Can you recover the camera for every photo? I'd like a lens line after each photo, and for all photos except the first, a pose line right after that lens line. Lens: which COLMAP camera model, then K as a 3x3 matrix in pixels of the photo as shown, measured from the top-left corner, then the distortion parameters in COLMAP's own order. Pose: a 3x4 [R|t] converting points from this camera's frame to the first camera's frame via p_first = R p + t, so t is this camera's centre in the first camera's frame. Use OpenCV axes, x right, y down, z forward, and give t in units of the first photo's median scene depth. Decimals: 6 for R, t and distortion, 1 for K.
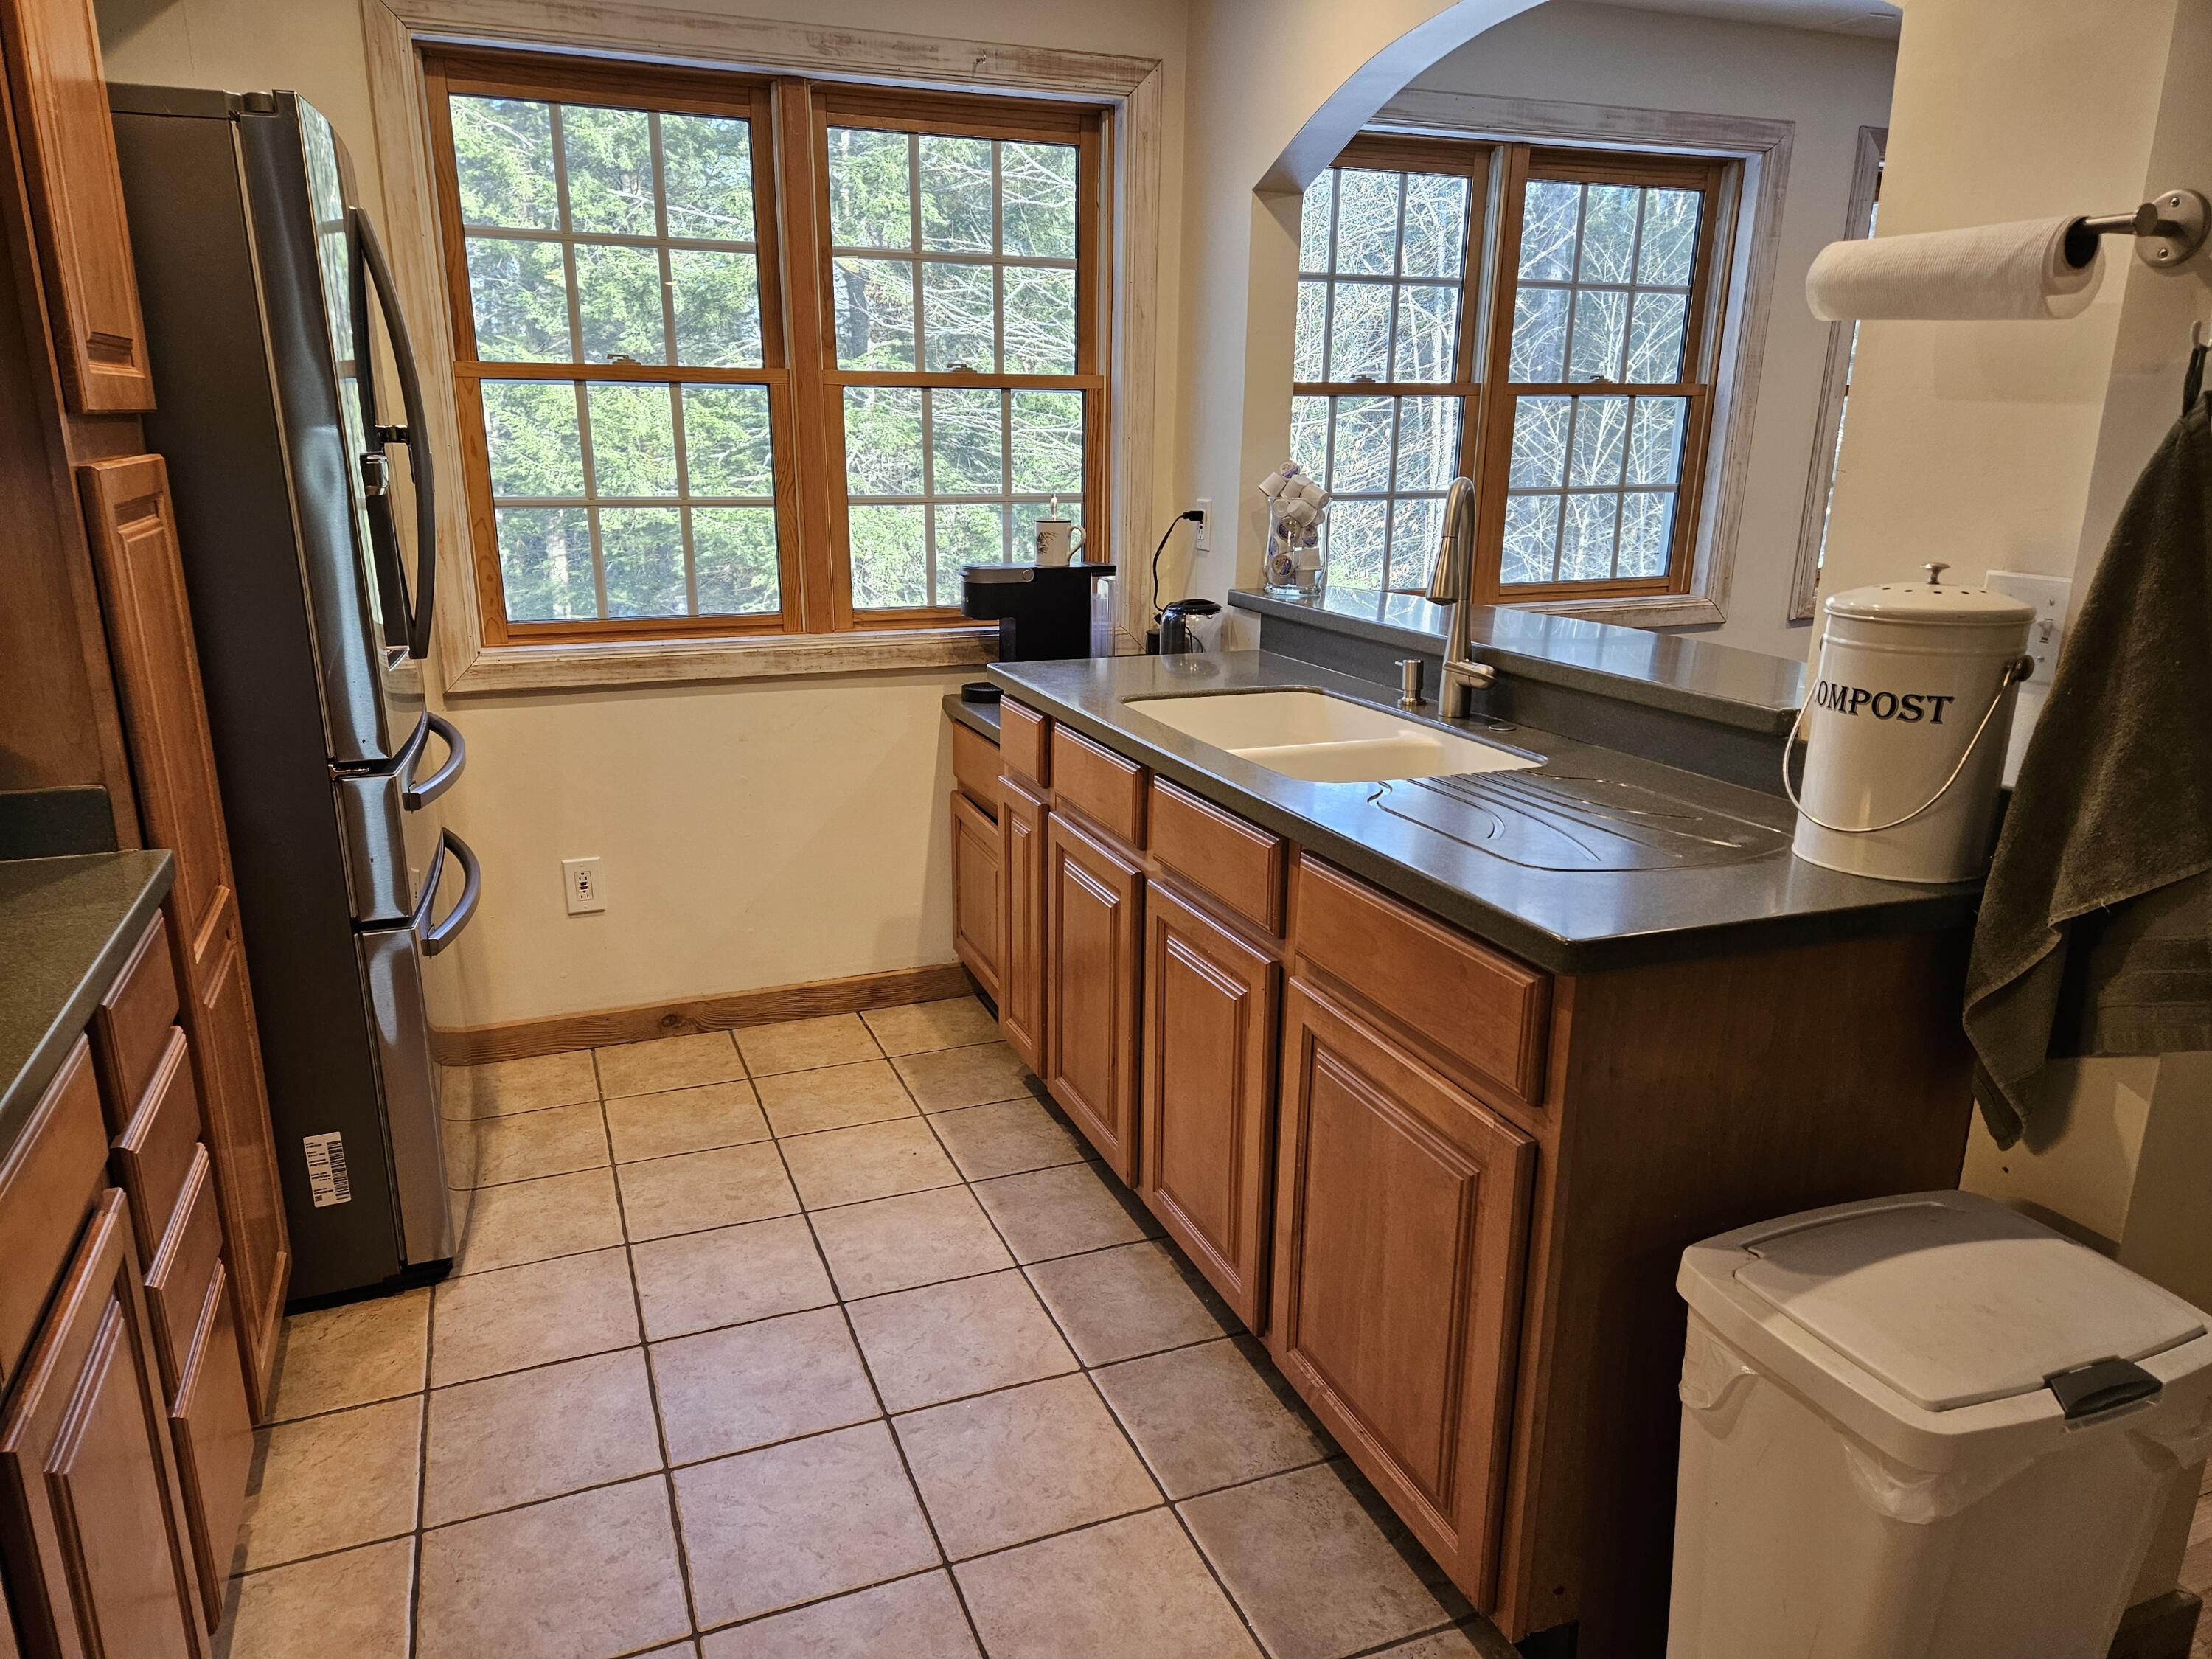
lens RADIAL K [[1474.7, 0, 1076.8], [0, 1474.7, 842.9], [0, 0, 1]] dist [0.079005, -0.070978]
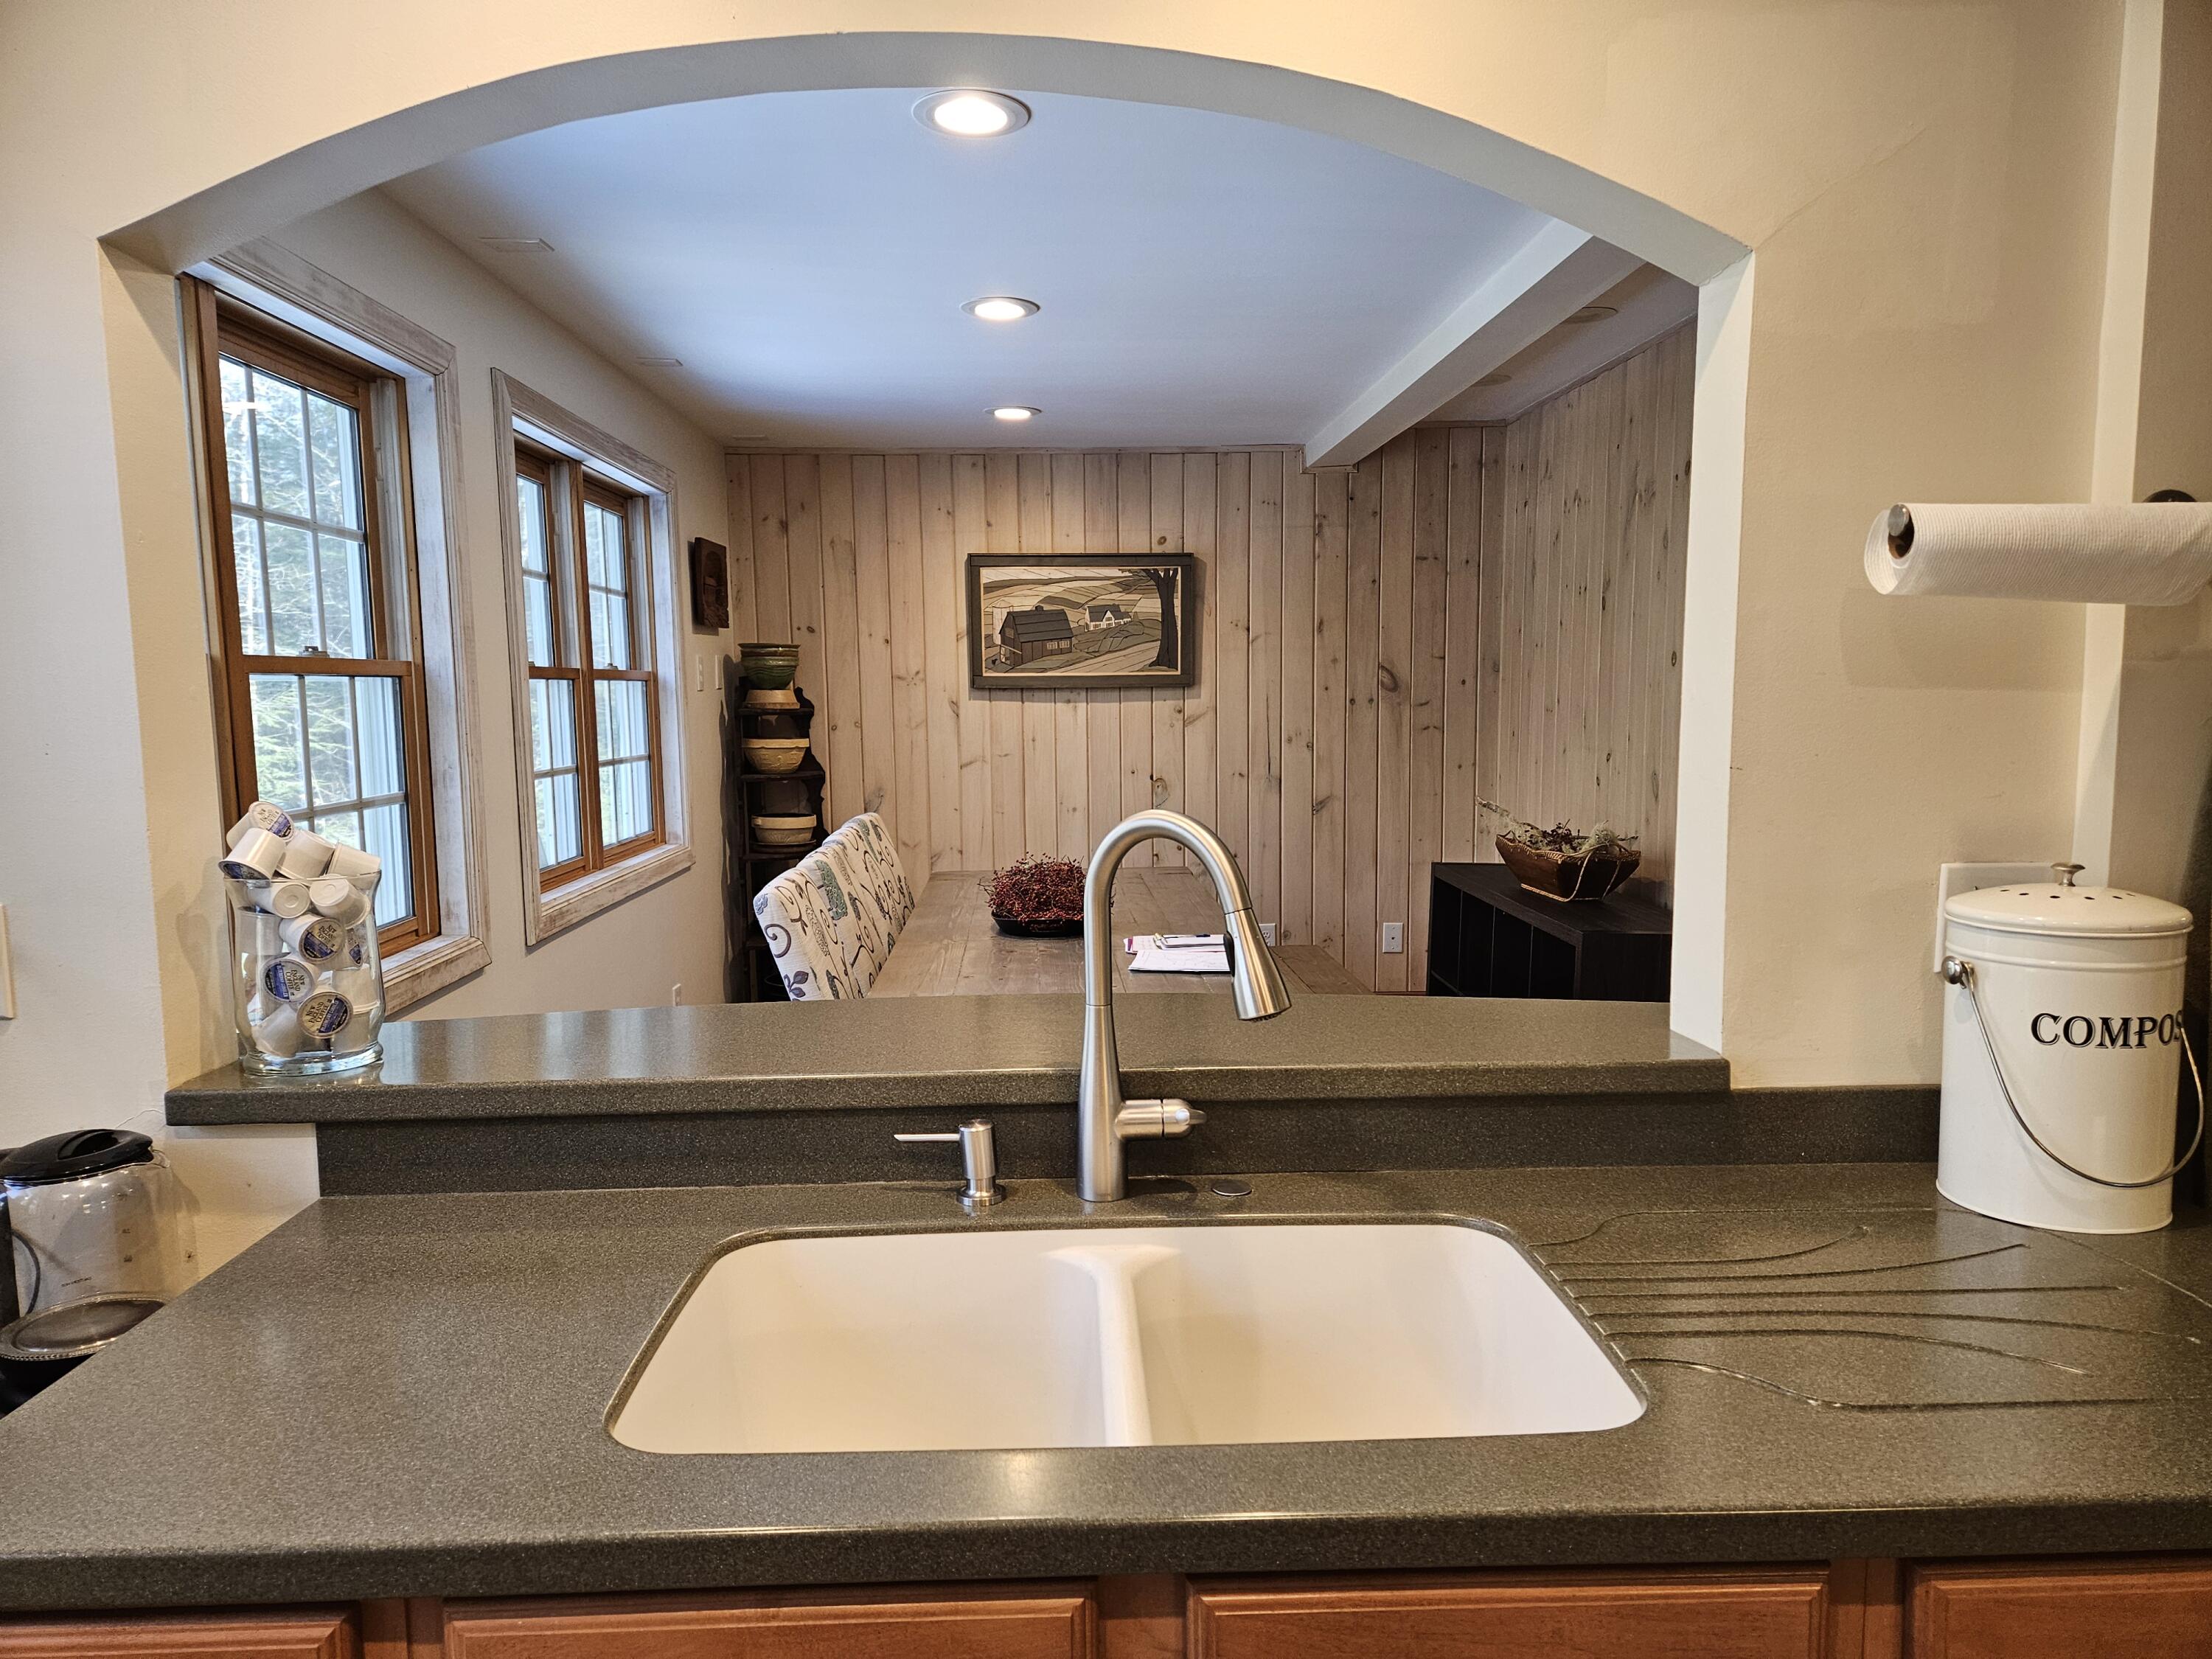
lens RADIAL K [[1466.5, 0, 1089.8], [0, 1466.5, 846.4], [0, 0, 1]] dist [0.086459, -0.070412]
pose [[0.339061, -0.109761, 0.934339, -0.212844], [0.271048, 0.962454, 0.014703, -0.175061], [-0.900872, 0.248265, 0.356081, 0.580824]]
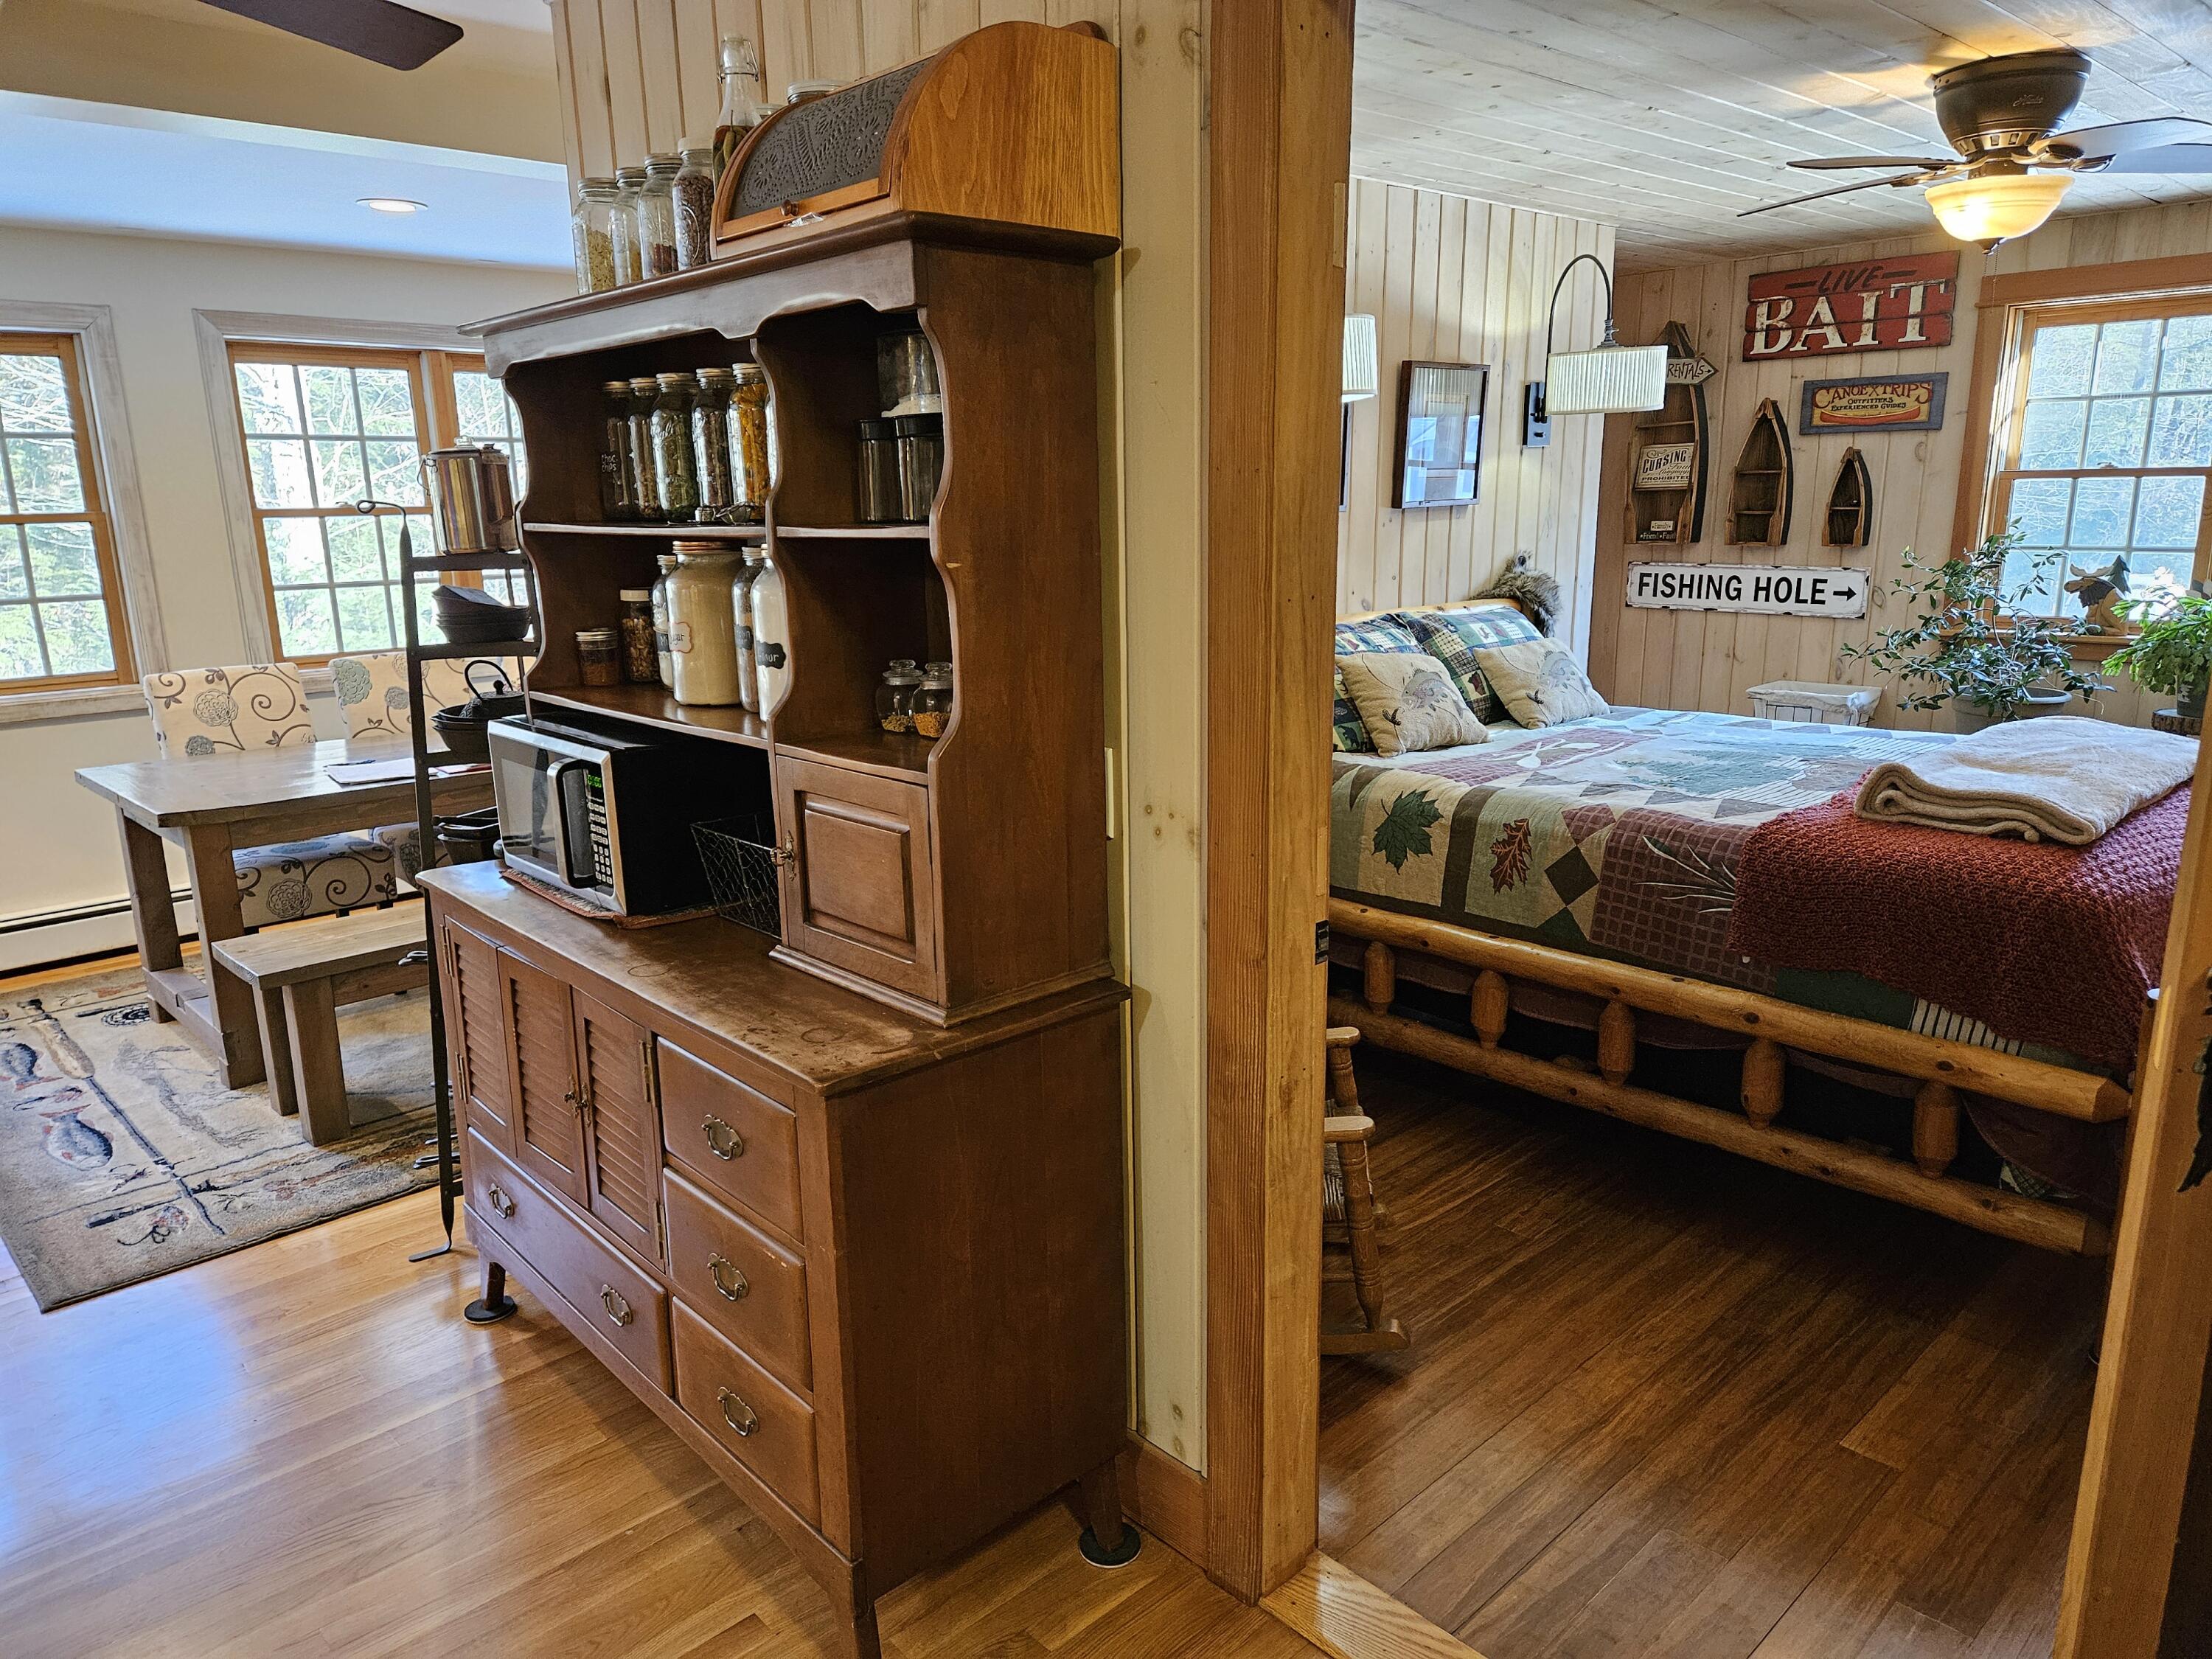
lens RADIAL K [[1474.7, 0, 1076.8], [0, 1474.7, 842.9], [0, 0, 1]] dist [0.079005, -0.070978]
pose [[0.932231, -0.107526, 0.345520, 0.893532], [0.122903, 0.992156, -0.022841, 0.102301], [-0.340353, 0.063758, 0.938133, -0.485096]]
